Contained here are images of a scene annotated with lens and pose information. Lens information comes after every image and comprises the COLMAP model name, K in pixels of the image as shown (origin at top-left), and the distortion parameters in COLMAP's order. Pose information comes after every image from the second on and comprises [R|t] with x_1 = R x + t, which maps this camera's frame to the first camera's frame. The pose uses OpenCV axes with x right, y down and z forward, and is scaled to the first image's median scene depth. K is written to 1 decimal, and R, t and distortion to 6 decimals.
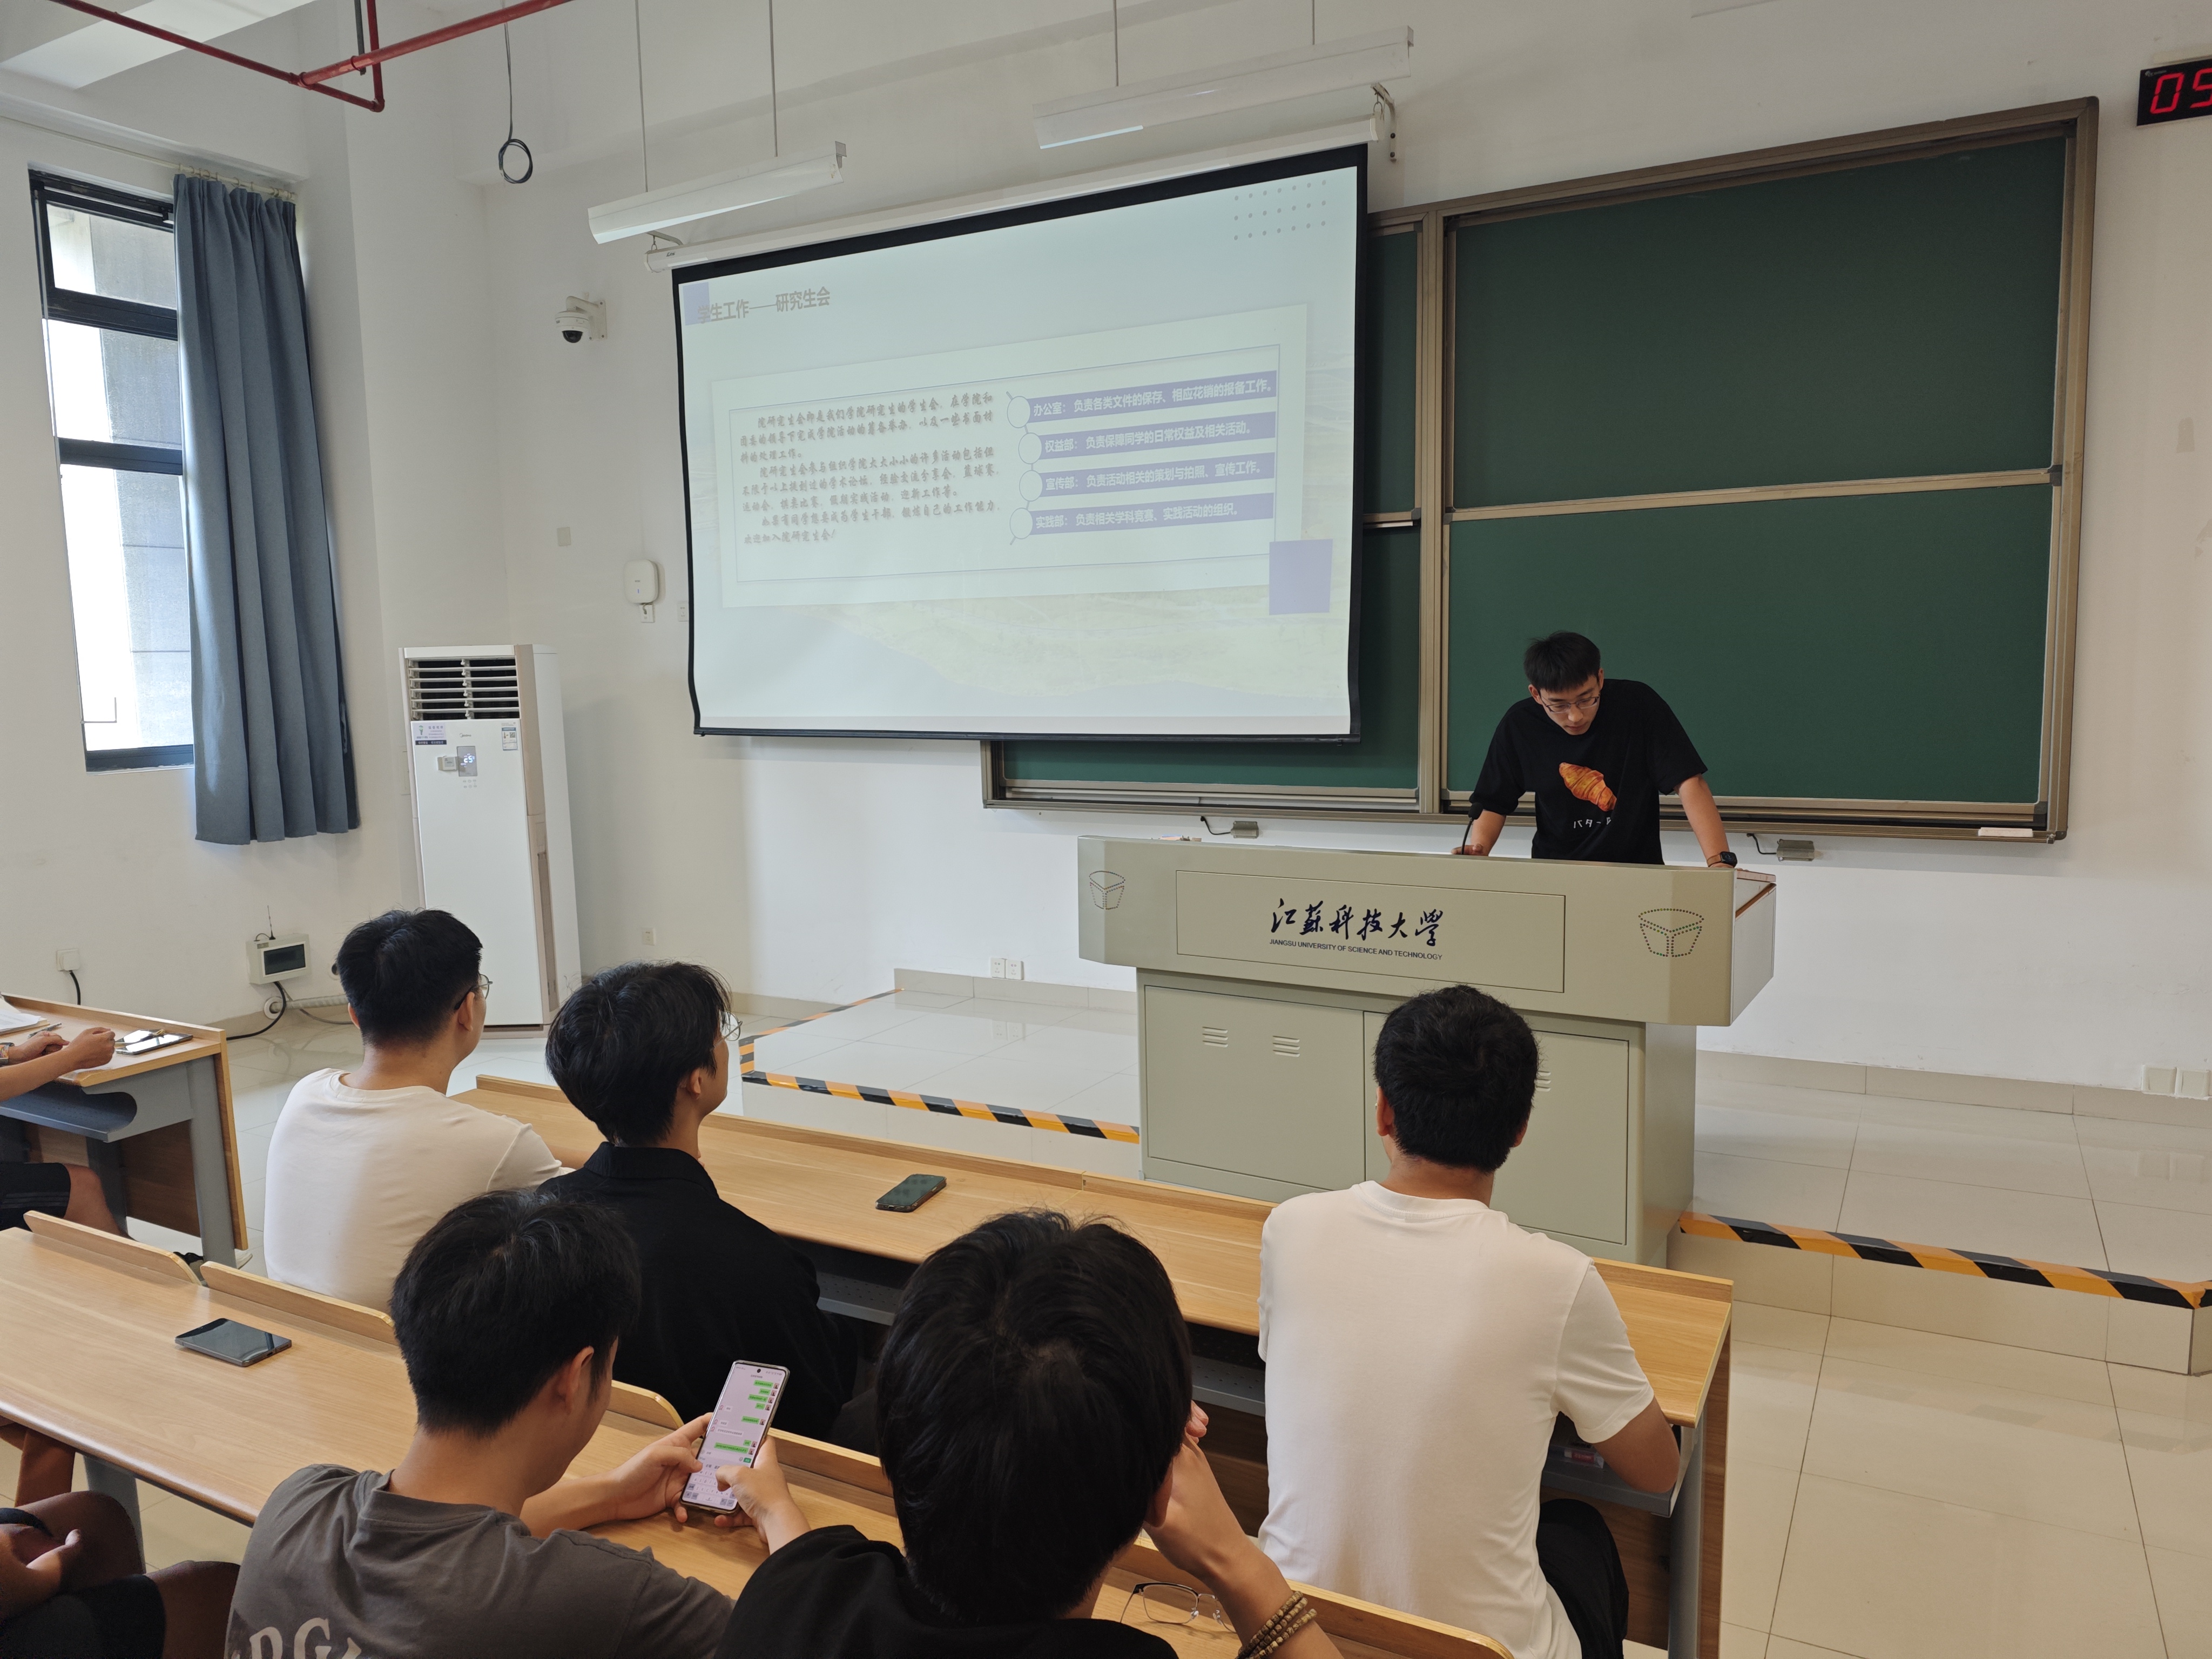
lens RADIAL K [[1461.3, 0, 1102.8], [0, 1461.3, 821.6], [0, 0, 1]] dist [0.033223, -0.046730]
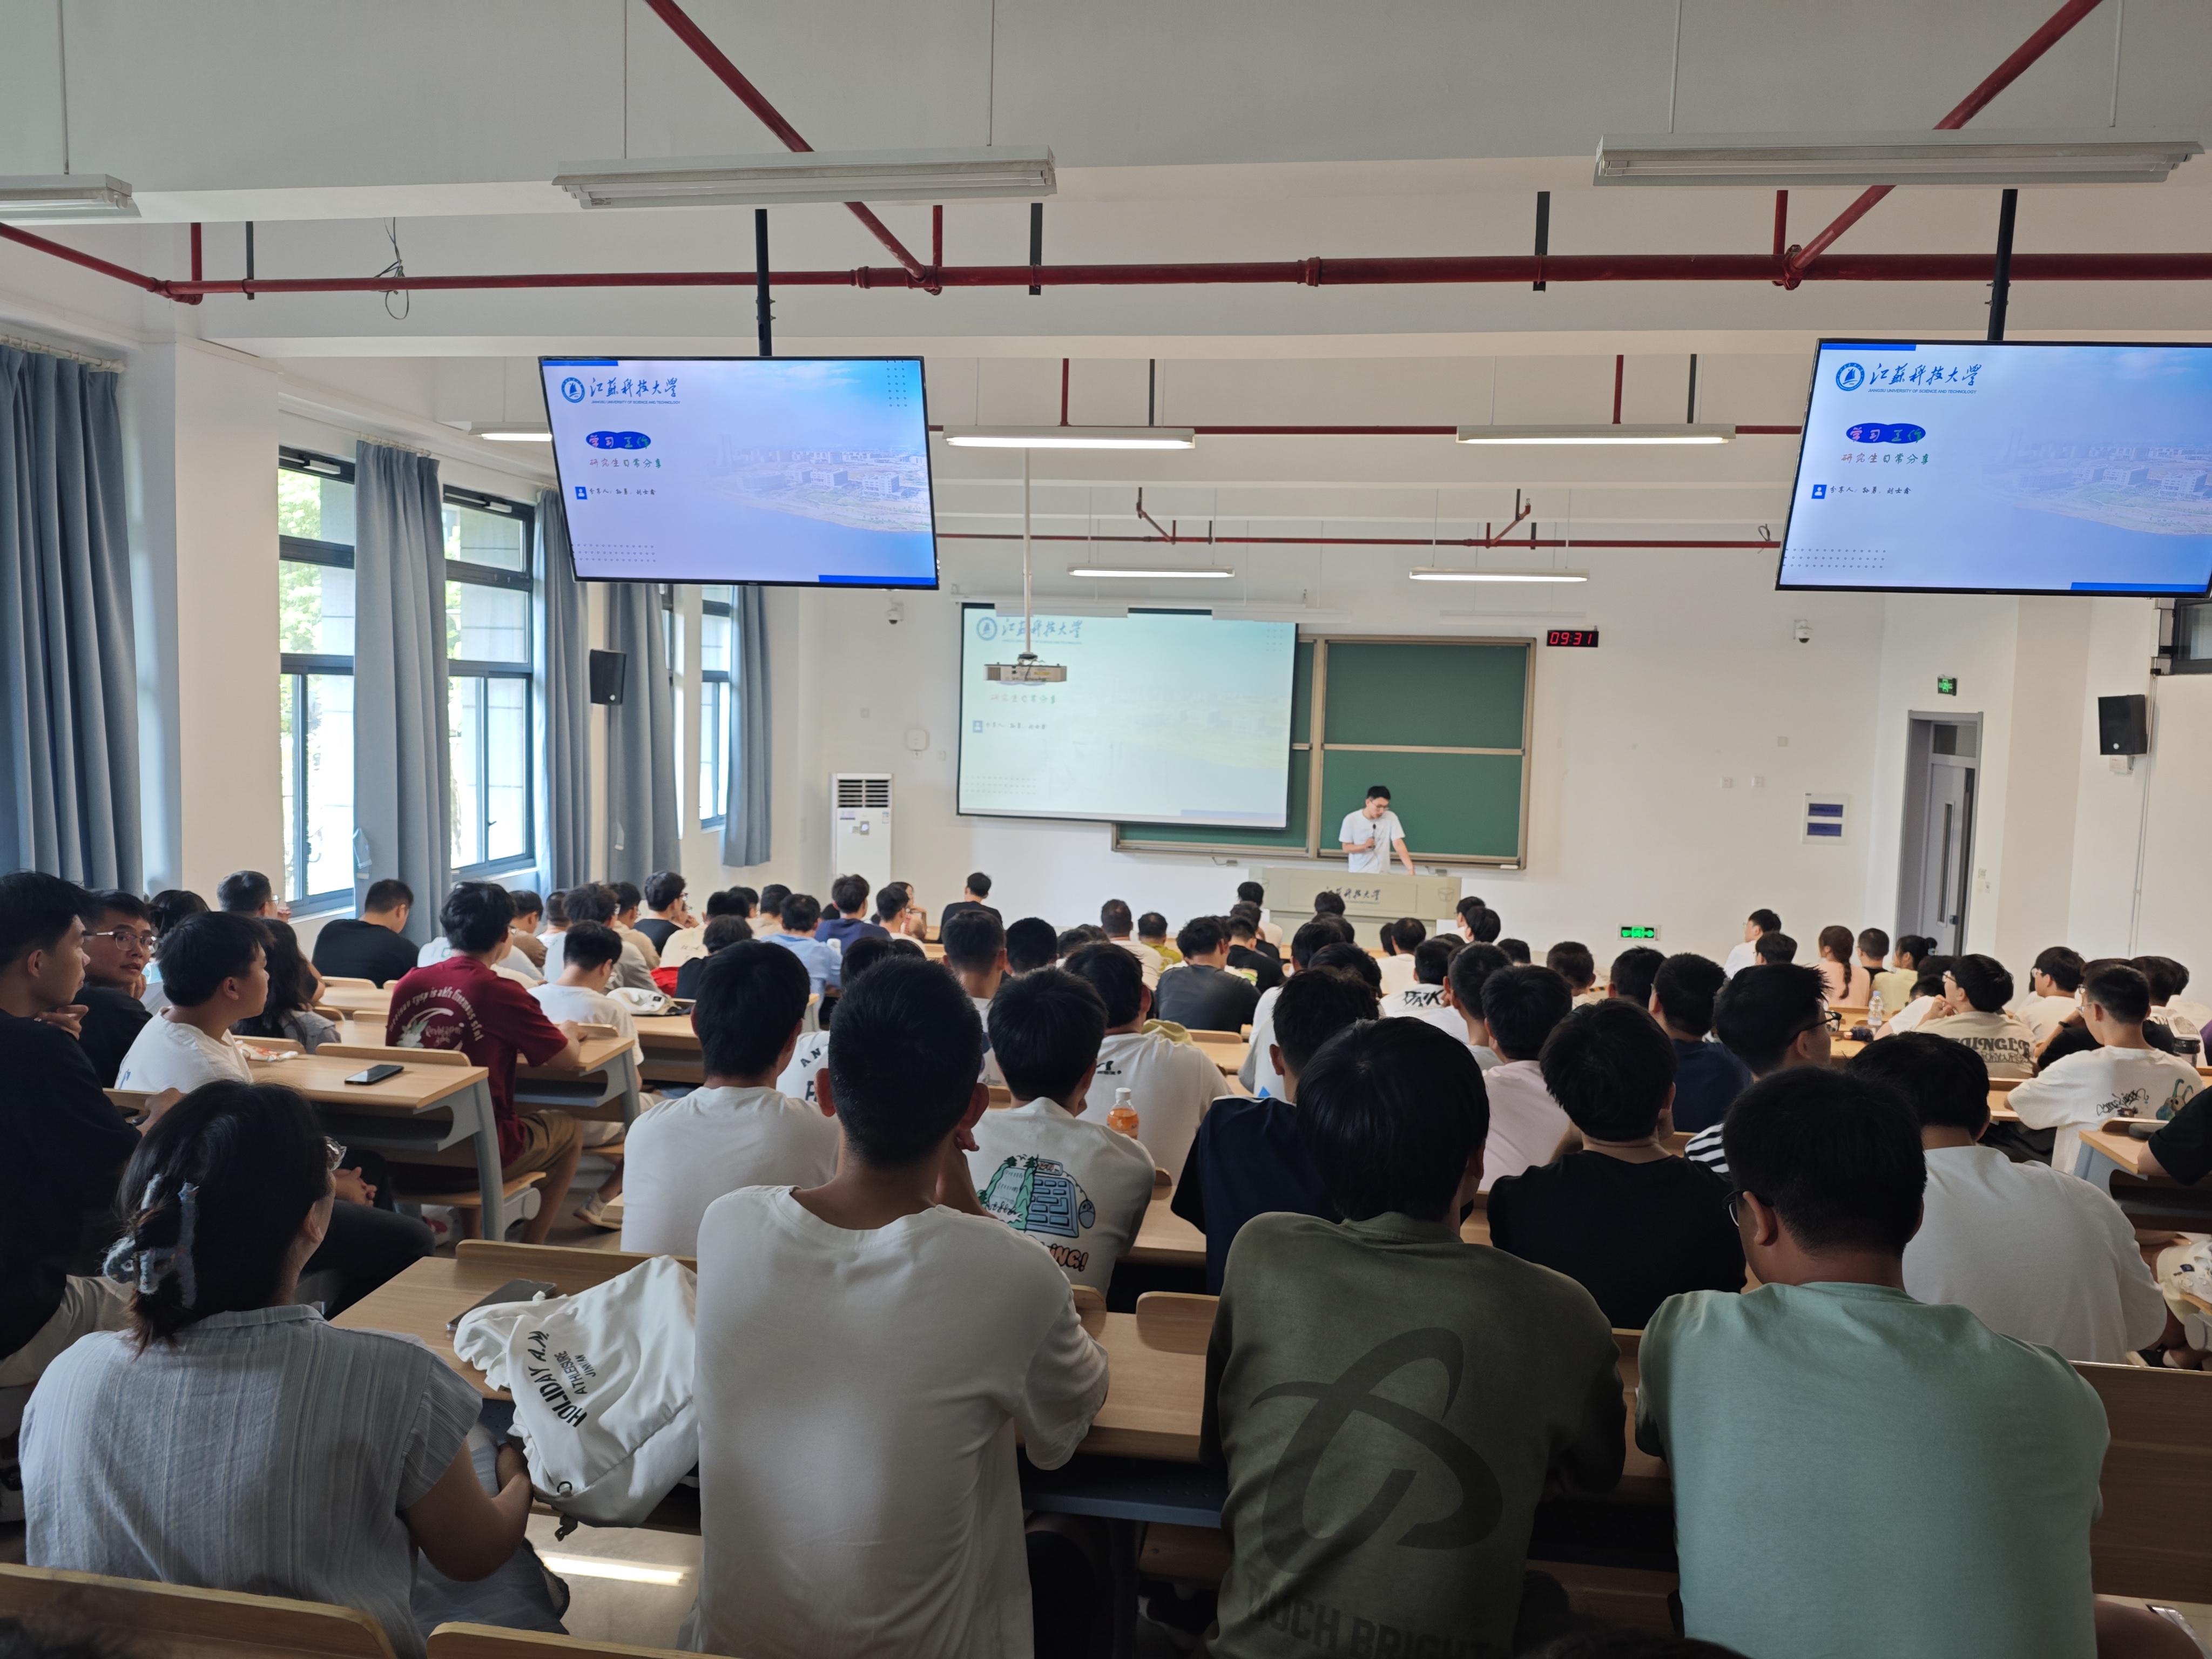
lens RADIAL K [[1461.3, 0, 1106.2], [0, 1461.3, 849.5], [0, 0, 1]] dist [0.033223, -0.046730]
pose [[0.947030, 0.011657, 0.320932, -1.009788], [-0.012446, 0.999922, 0.000407, -0.019459], [-0.320903, -0.004379, 0.947102, -1.435099]]
